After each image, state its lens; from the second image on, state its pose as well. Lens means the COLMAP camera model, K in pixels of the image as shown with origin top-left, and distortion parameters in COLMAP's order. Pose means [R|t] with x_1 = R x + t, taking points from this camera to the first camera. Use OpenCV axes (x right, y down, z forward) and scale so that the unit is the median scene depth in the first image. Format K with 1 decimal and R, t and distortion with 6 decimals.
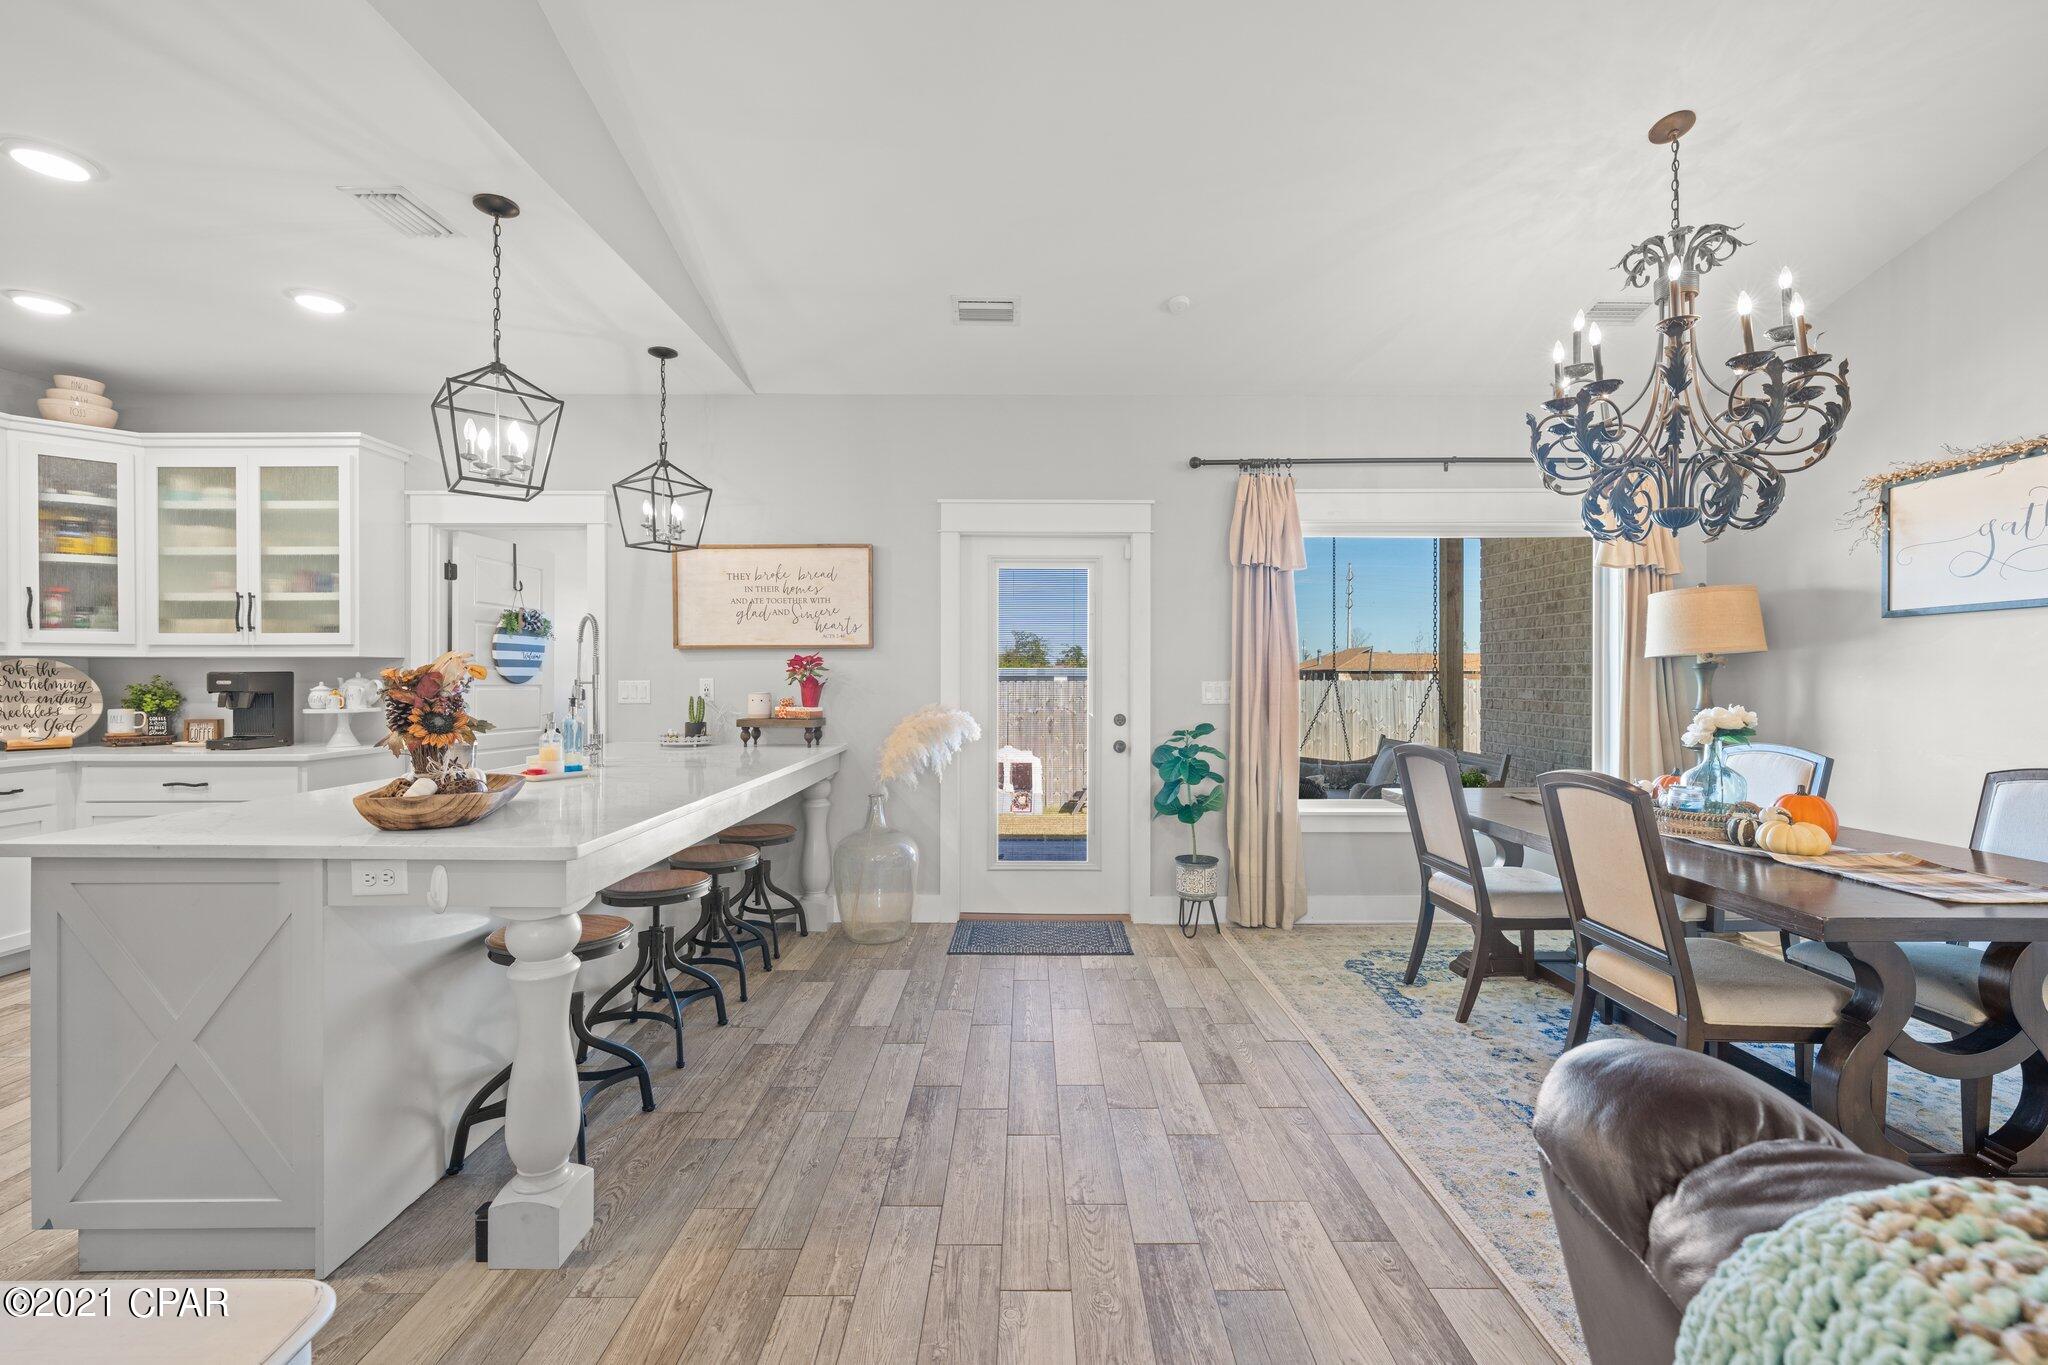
lens RADIAL K [[866.8, 0, 1033.1], [0, 866.8, 680.3], [0, 0, 1]] dist [-0.000541, 0.000463]
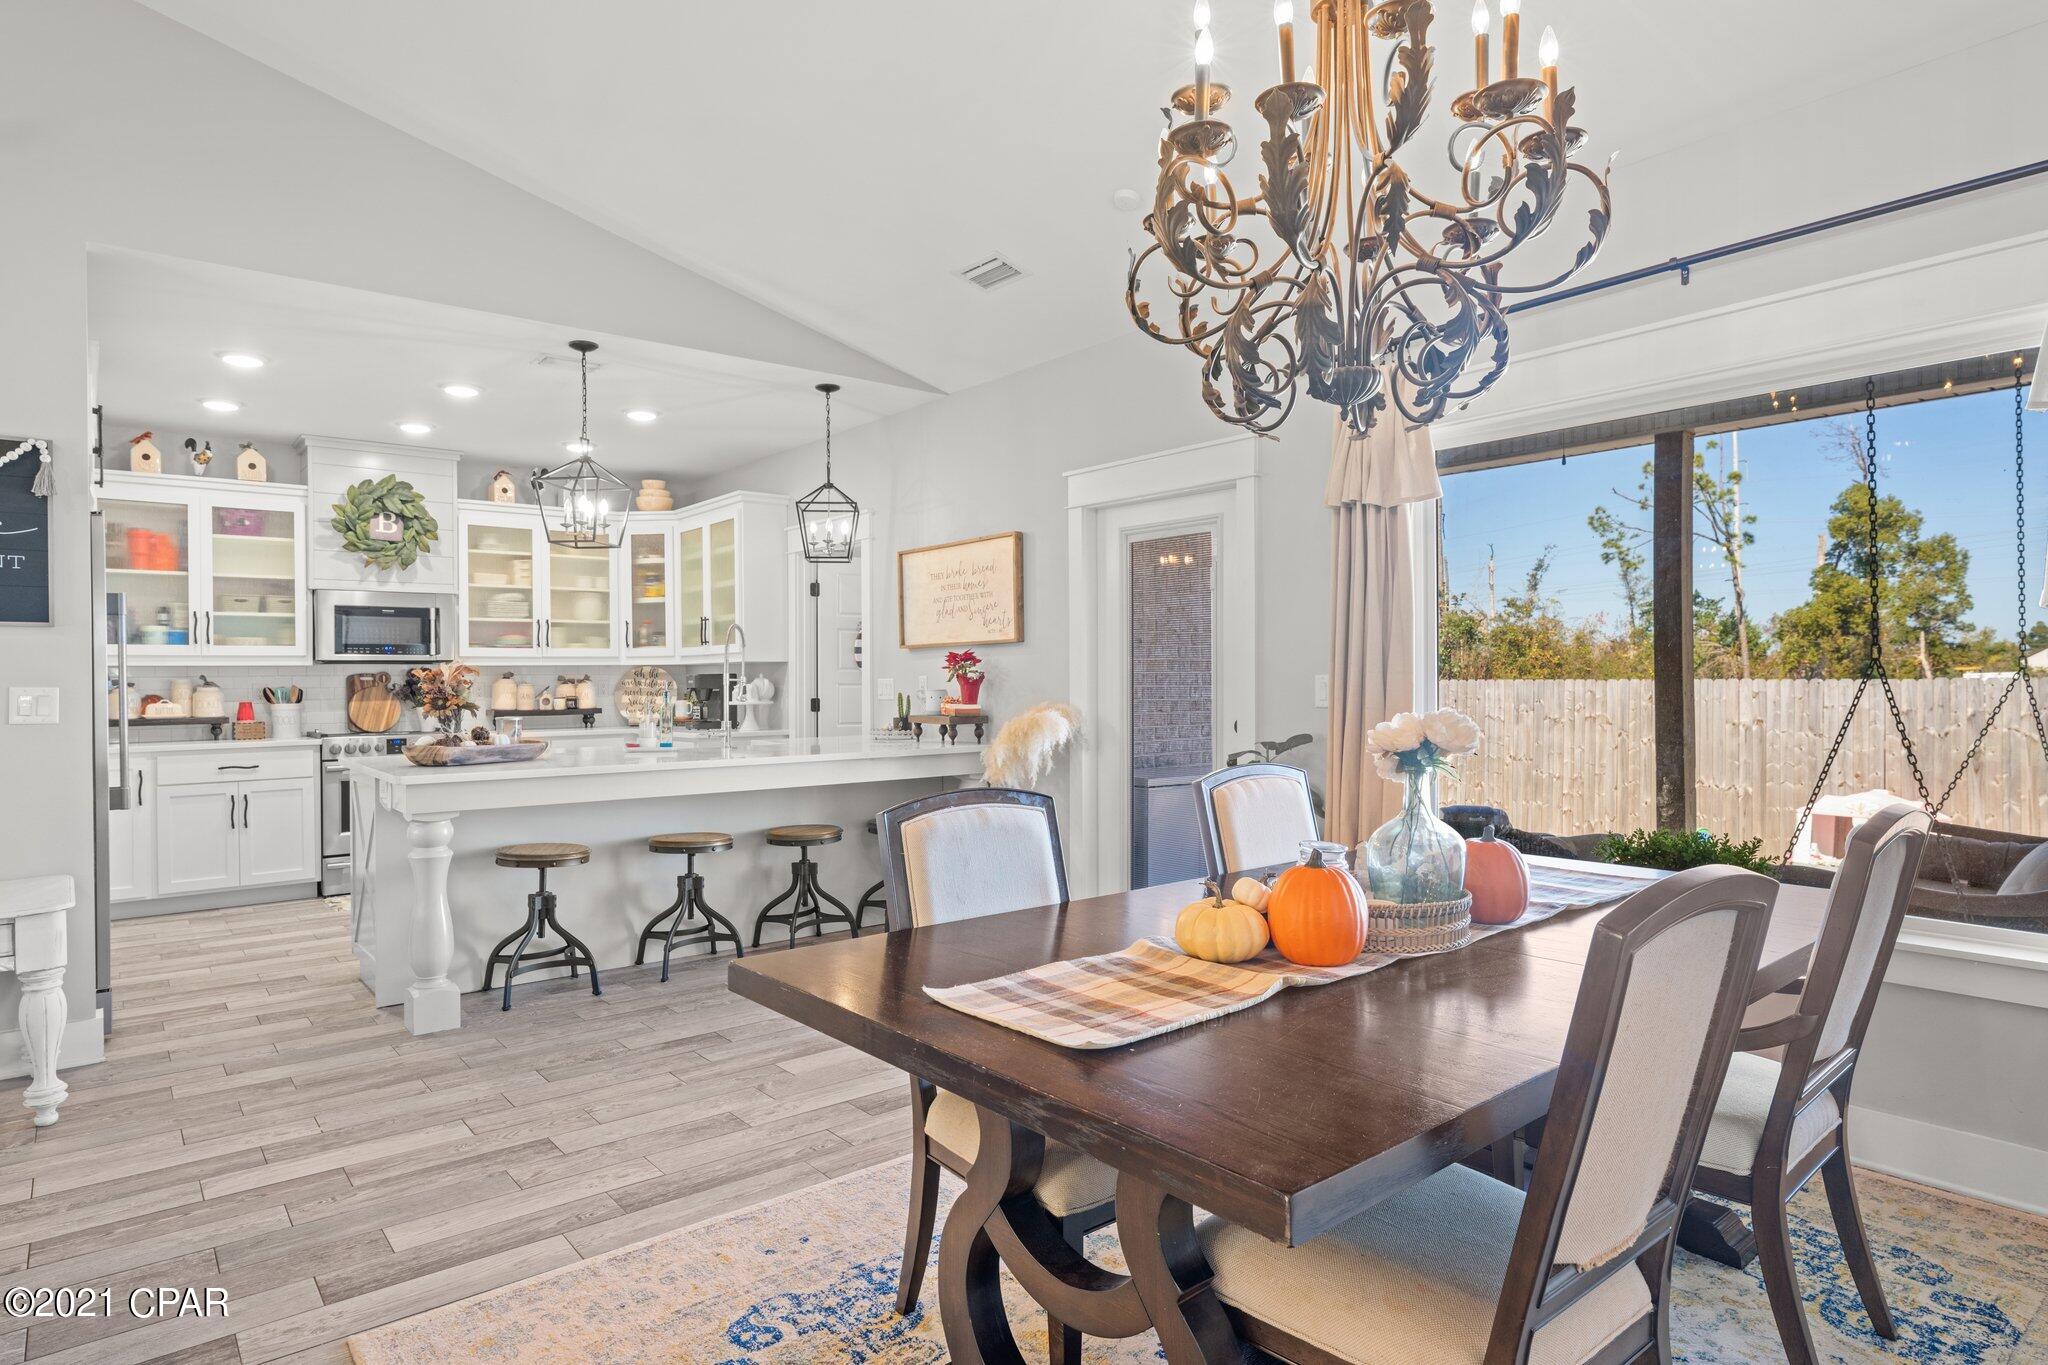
lens RADIAL K [[1159.7, 0, 1023.8], [0, 1159.7, 681.4], [0, 0, 1]] dist [0.006758, 0.000469]
pose [[0.623073, -0.005115, -0.782147, 0.844178], [0.004049, 0.999986, -0.003314, 0.009827], [0.782153, -0.001102, 0.623085, 0.238339]]
